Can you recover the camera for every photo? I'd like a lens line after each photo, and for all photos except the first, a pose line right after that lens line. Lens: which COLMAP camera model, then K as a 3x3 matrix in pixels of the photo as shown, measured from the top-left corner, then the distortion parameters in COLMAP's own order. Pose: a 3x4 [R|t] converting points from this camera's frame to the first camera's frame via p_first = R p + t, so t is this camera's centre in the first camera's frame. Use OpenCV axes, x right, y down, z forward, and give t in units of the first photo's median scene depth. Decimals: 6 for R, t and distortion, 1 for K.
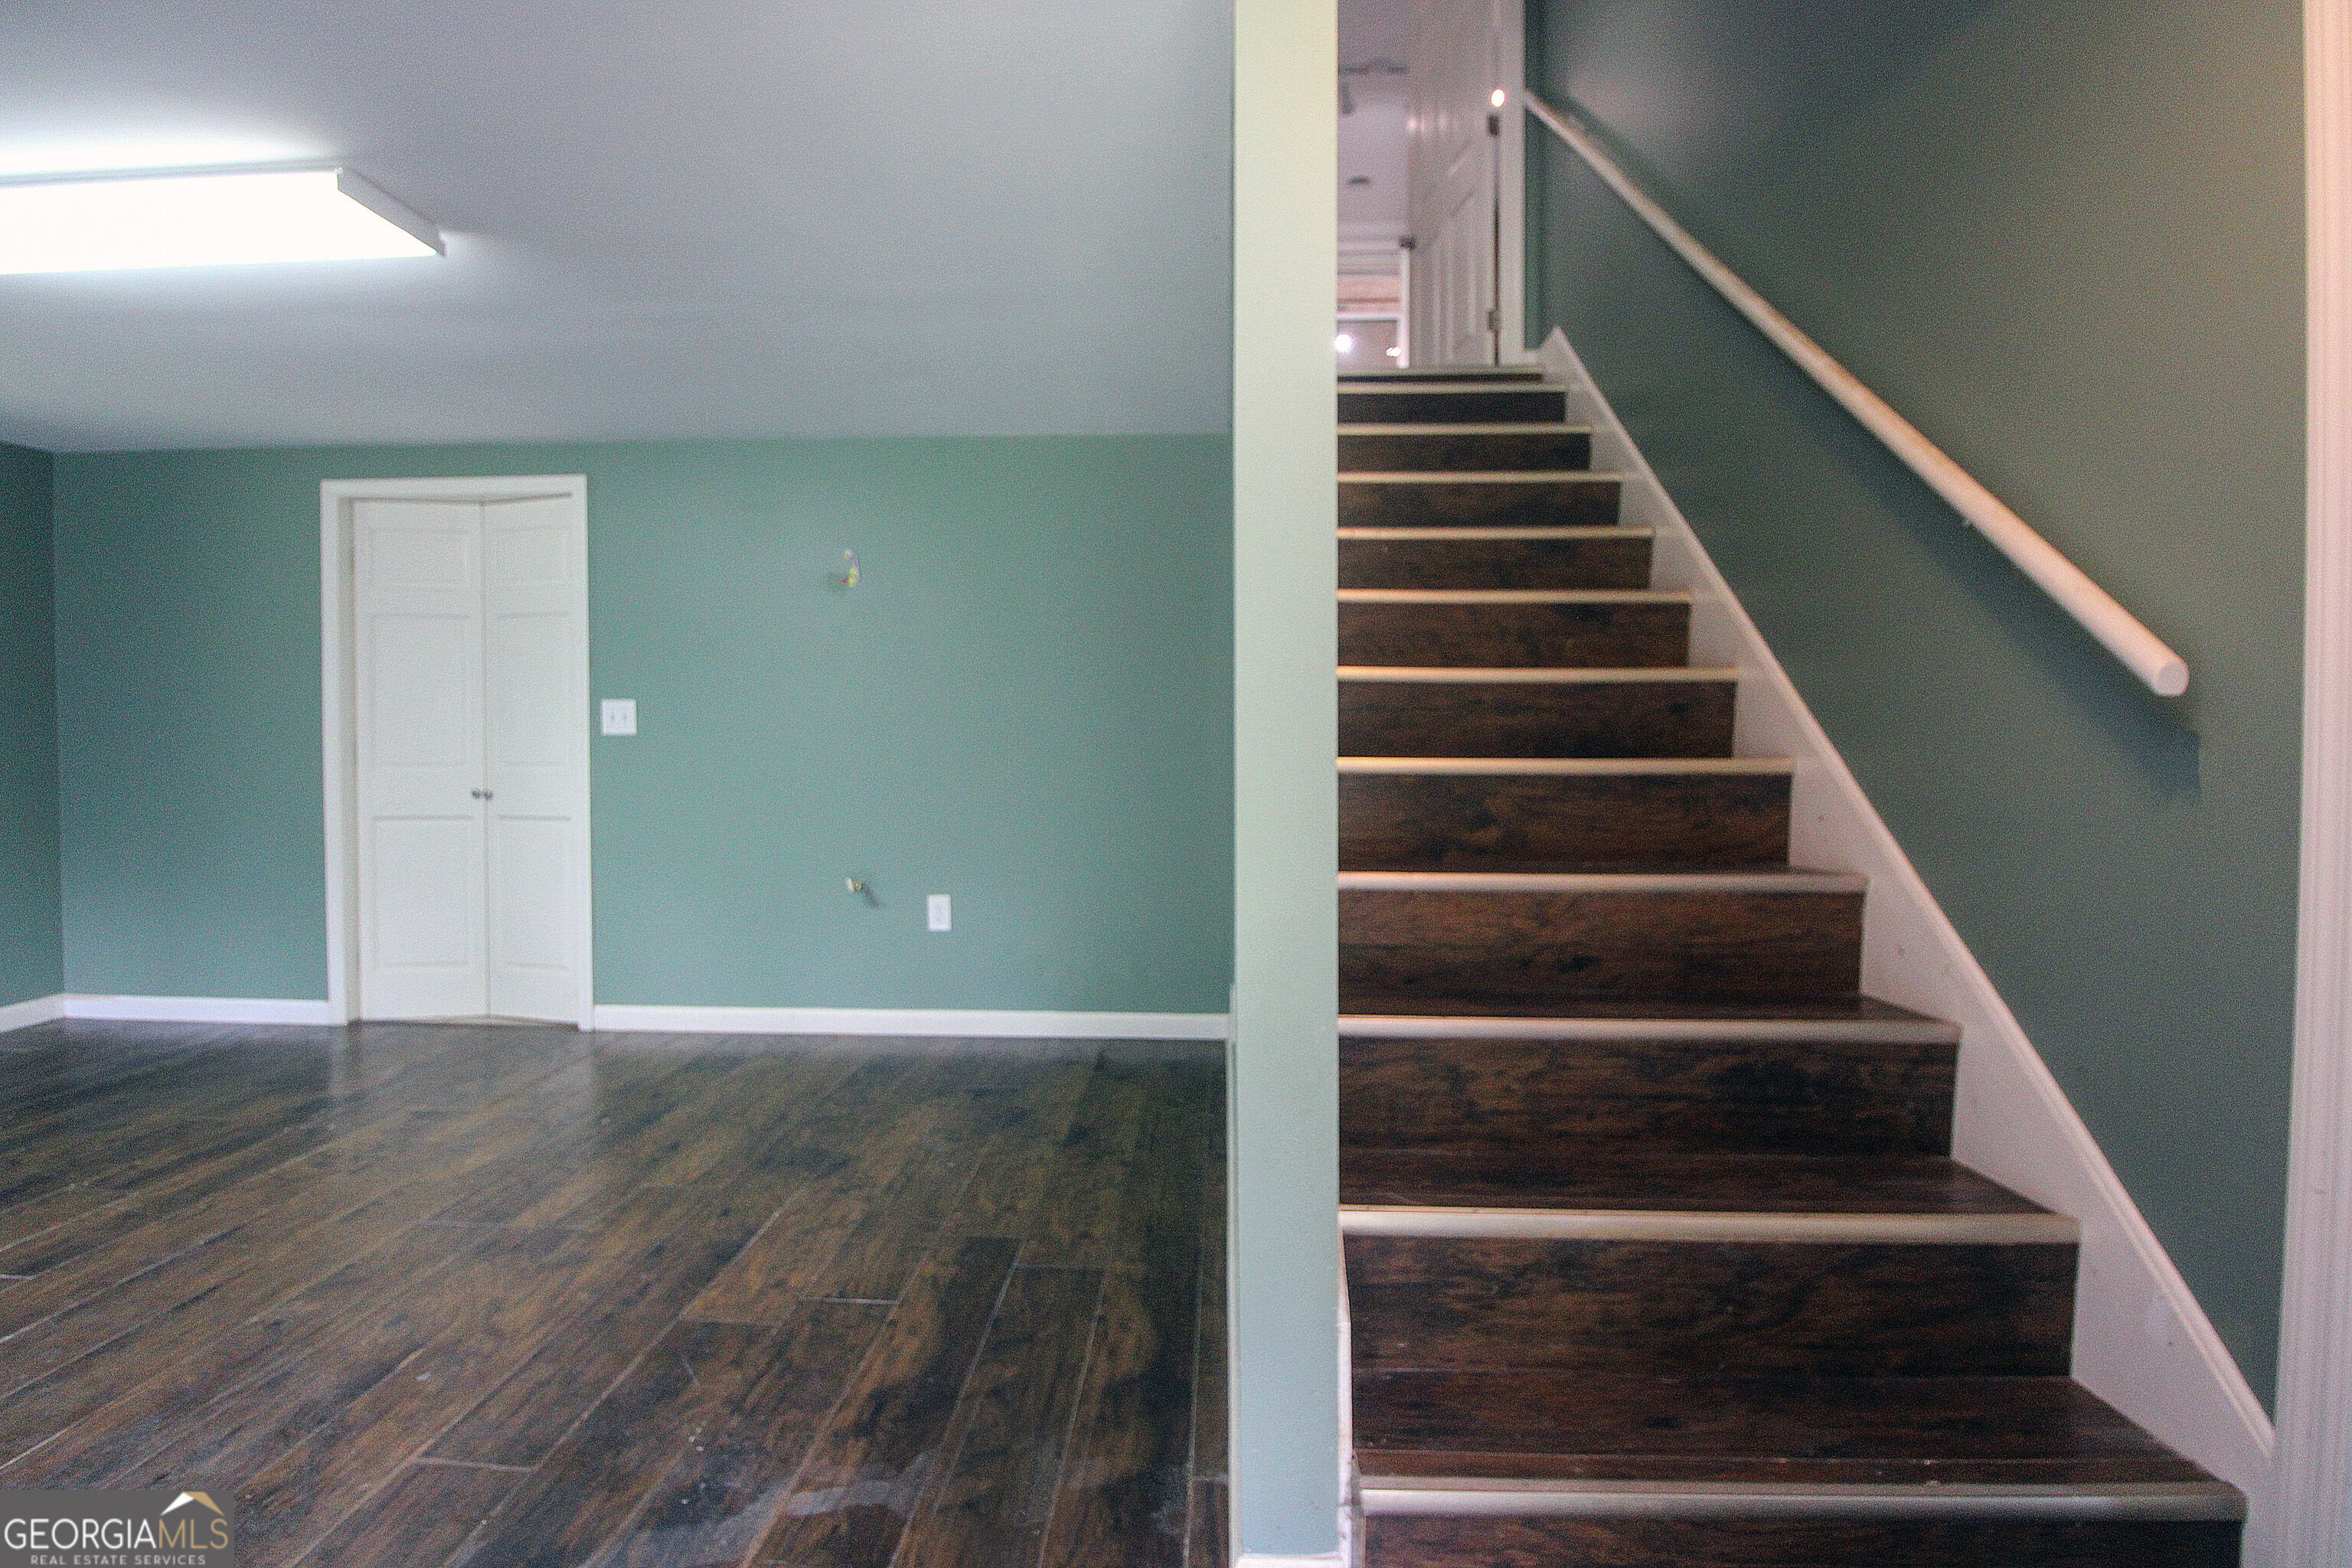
lens RADIAL K [[1086.7, 0, 1178.0], [0, 1086.7, 761.0], [0, 0, 1]] dist [-0.002820, -0.010829]
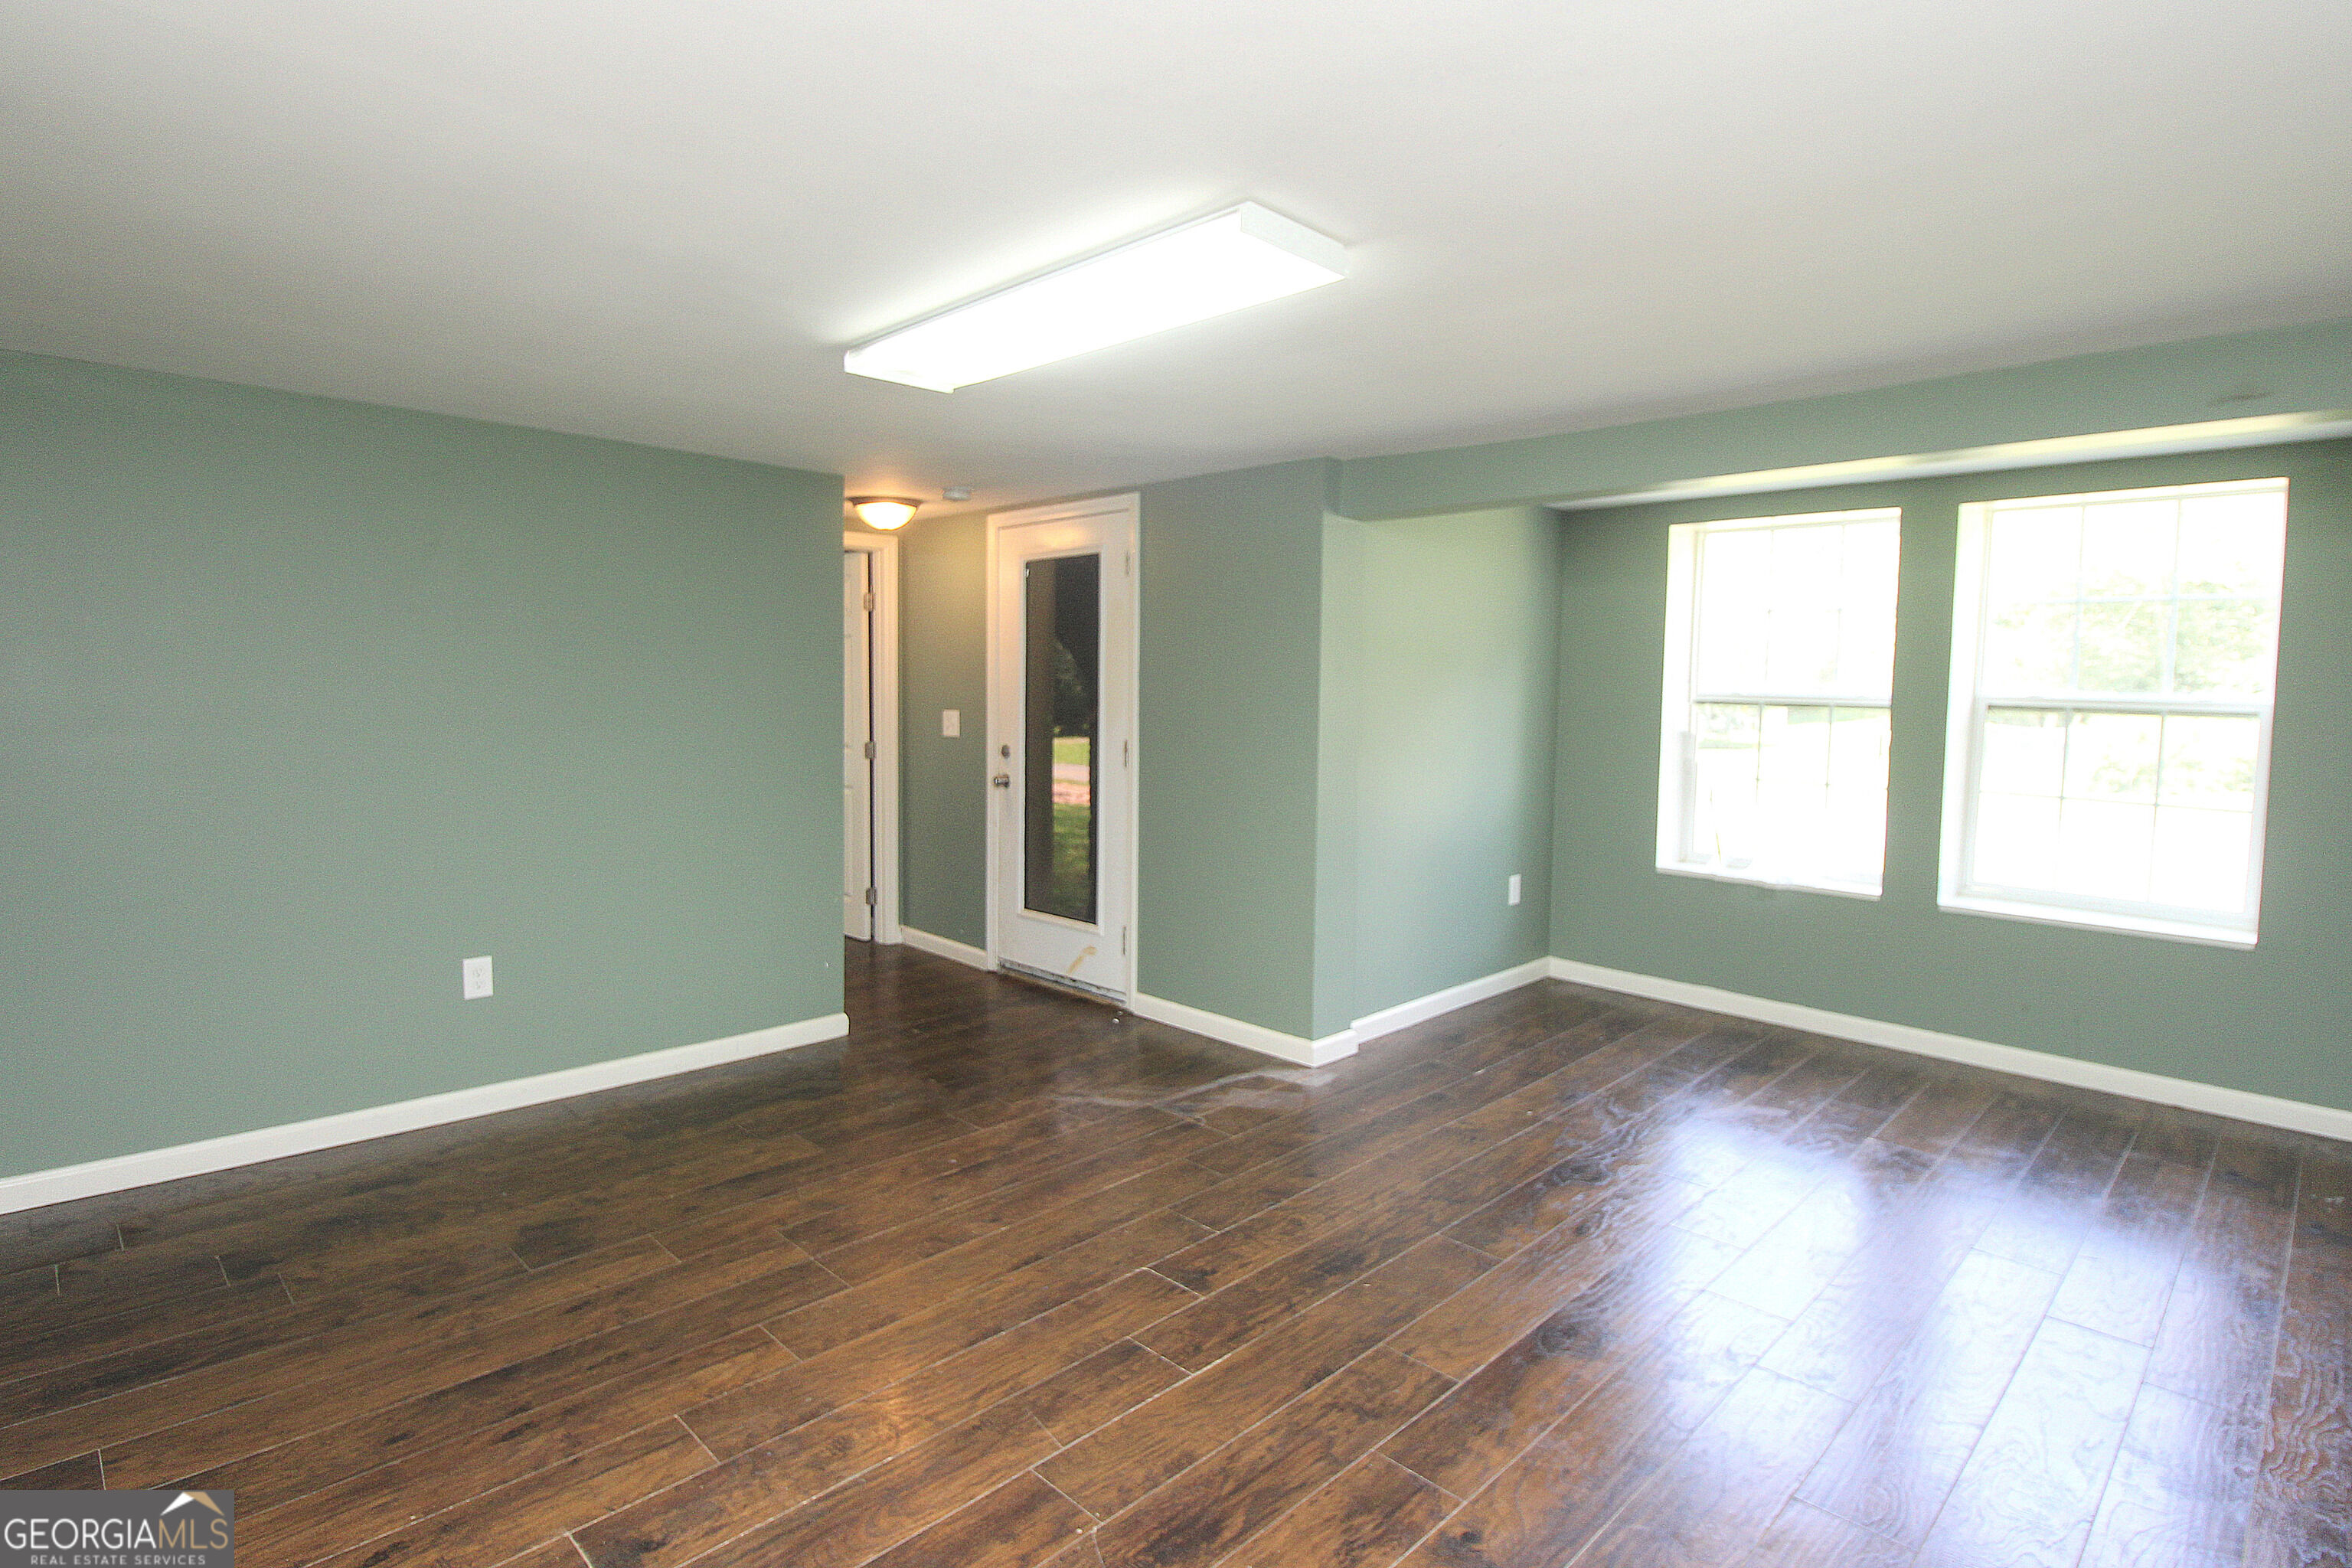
lens RADIAL K [[1184.7, 0, 1177.5], [0, 1184.7, 764.3], [0, 0, 1]] dist [0.001909, -0.014871]
pose [[-0.734365, -0.060009, 0.676096, -1.463210], [-0.002284, 0.996297, 0.085948, -0.144726], [-0.678750, 0.061572, -0.731783, 1.395662]]
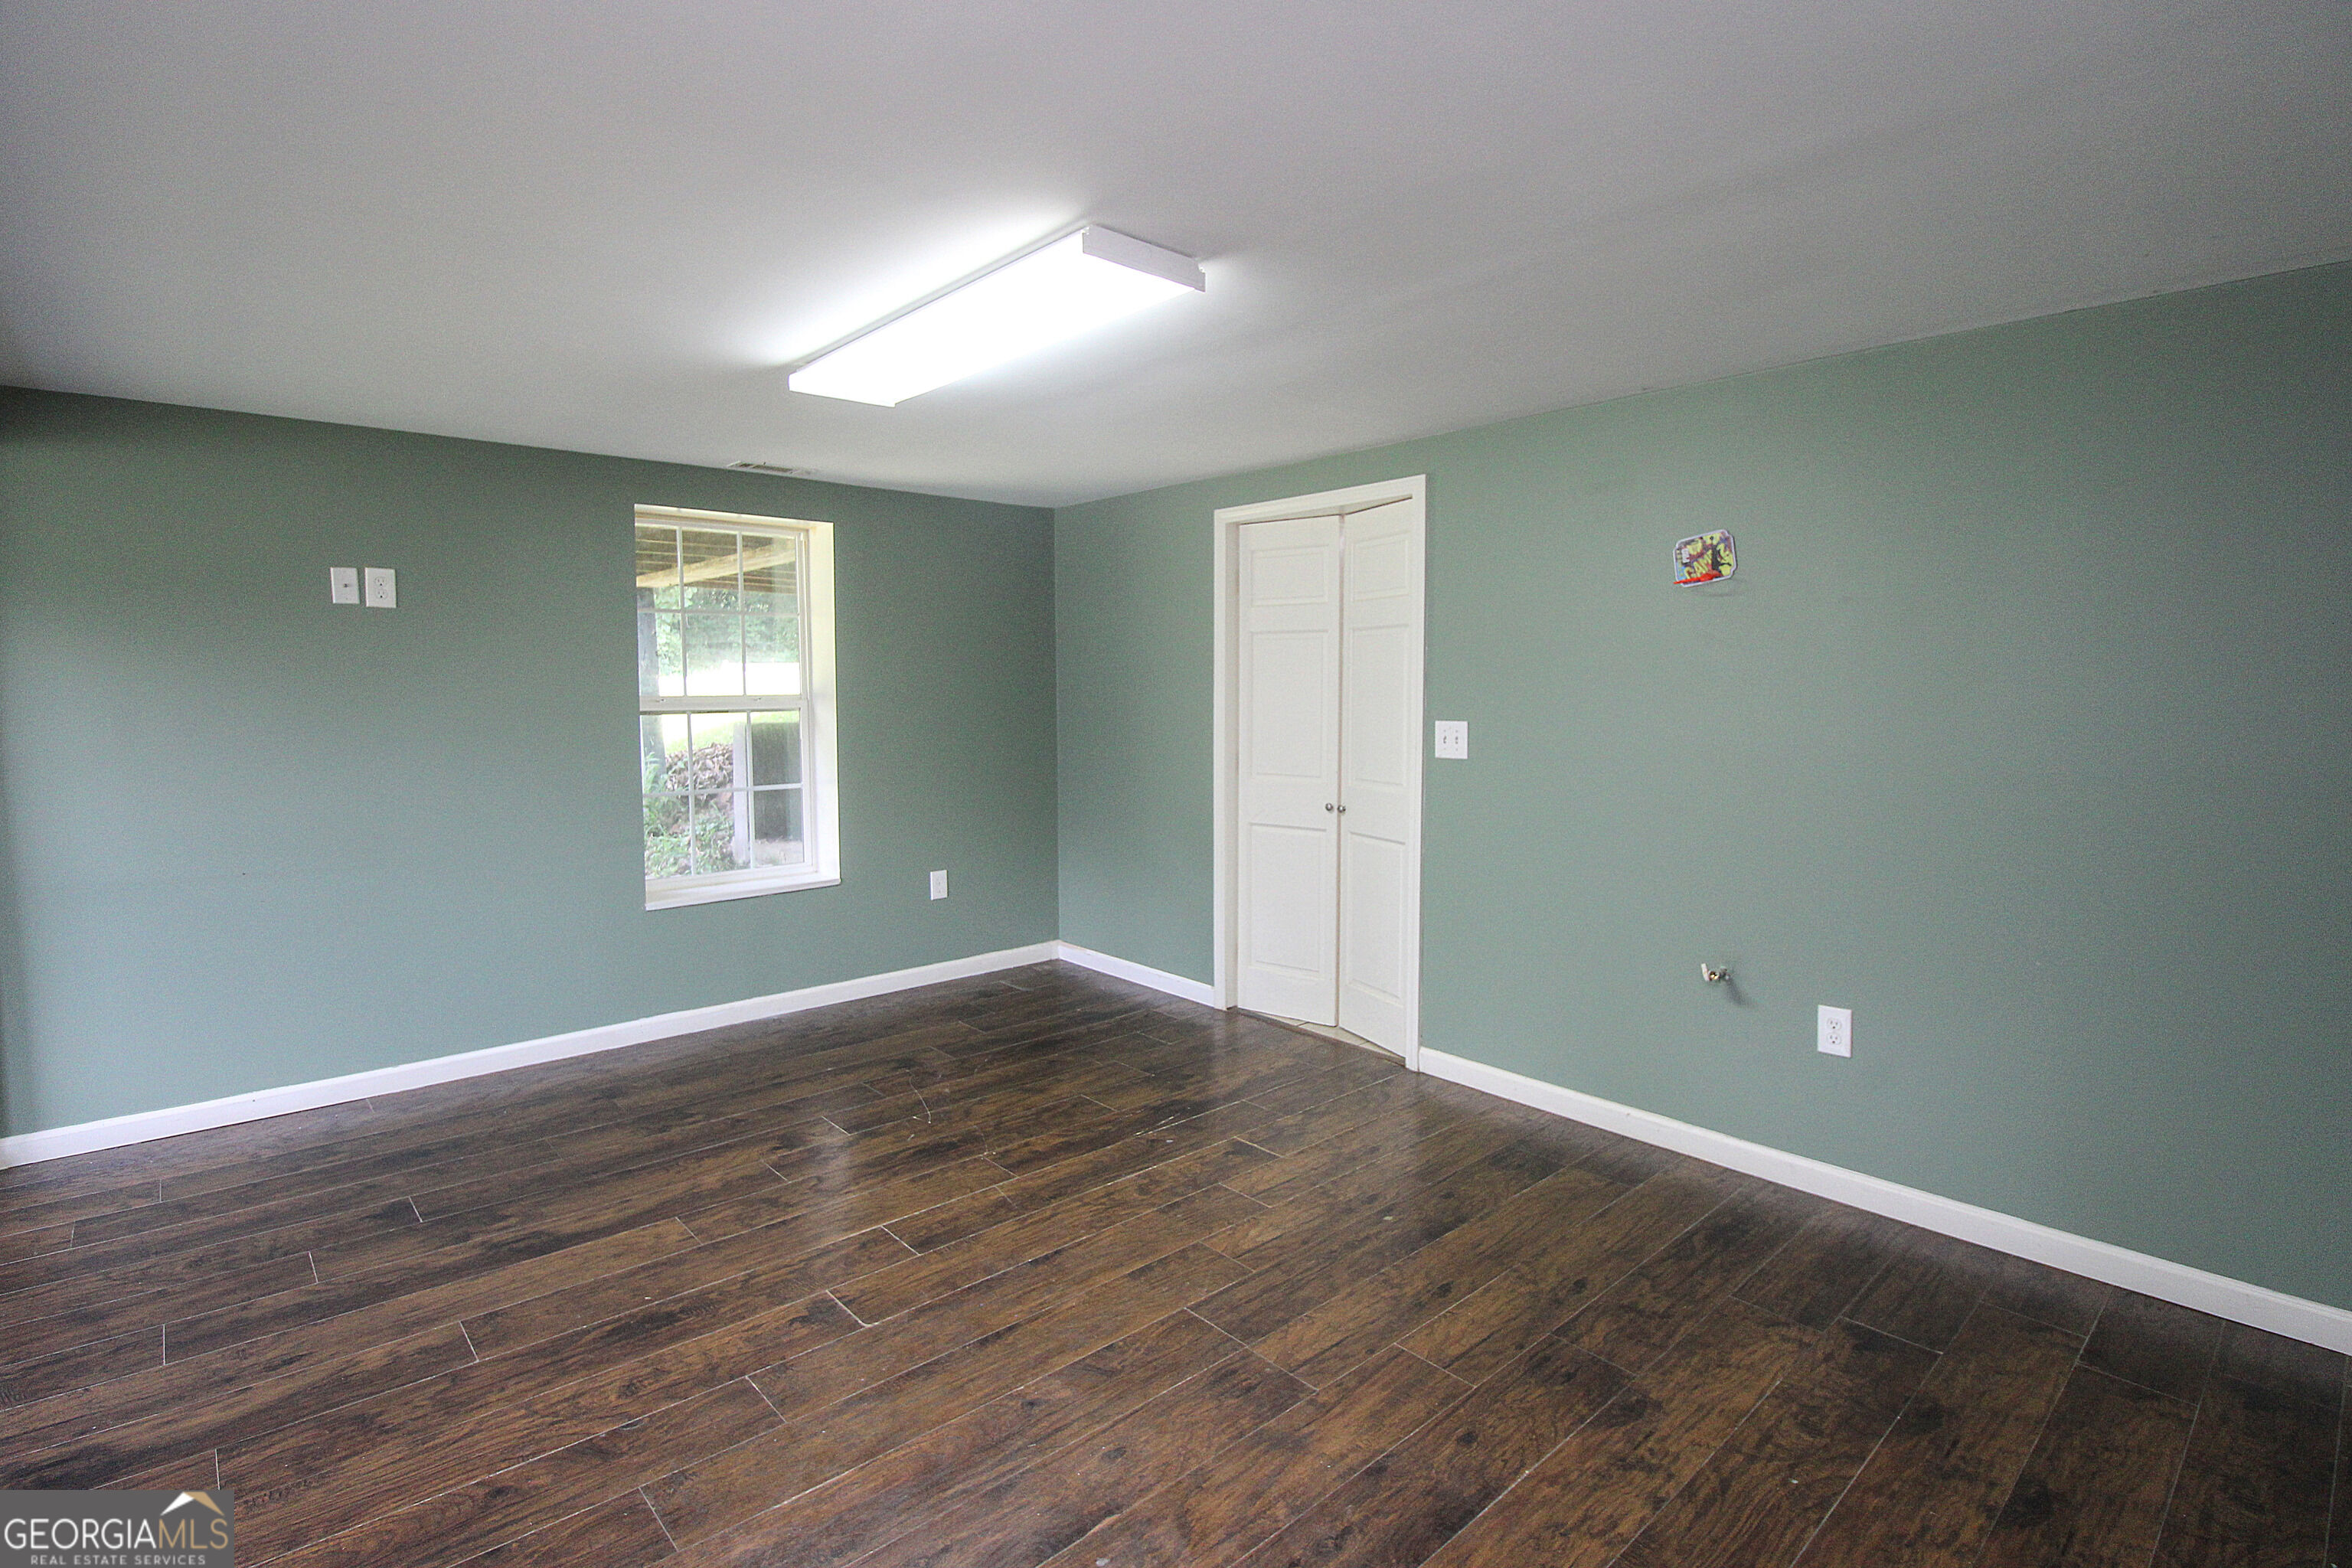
lens RADIAL K [[1127.1, 0, 1180.5], [0, 1127.1, 760.1], [0, 0, 1]] dist [-0.001669, -0.011775]
pose [[0.701011, 0.048715, -0.711485, -0.005670], [-0.012328, 0.998343, 0.056209, -0.108668], [0.713044, -0.030633, 0.700450, 0.265903]]
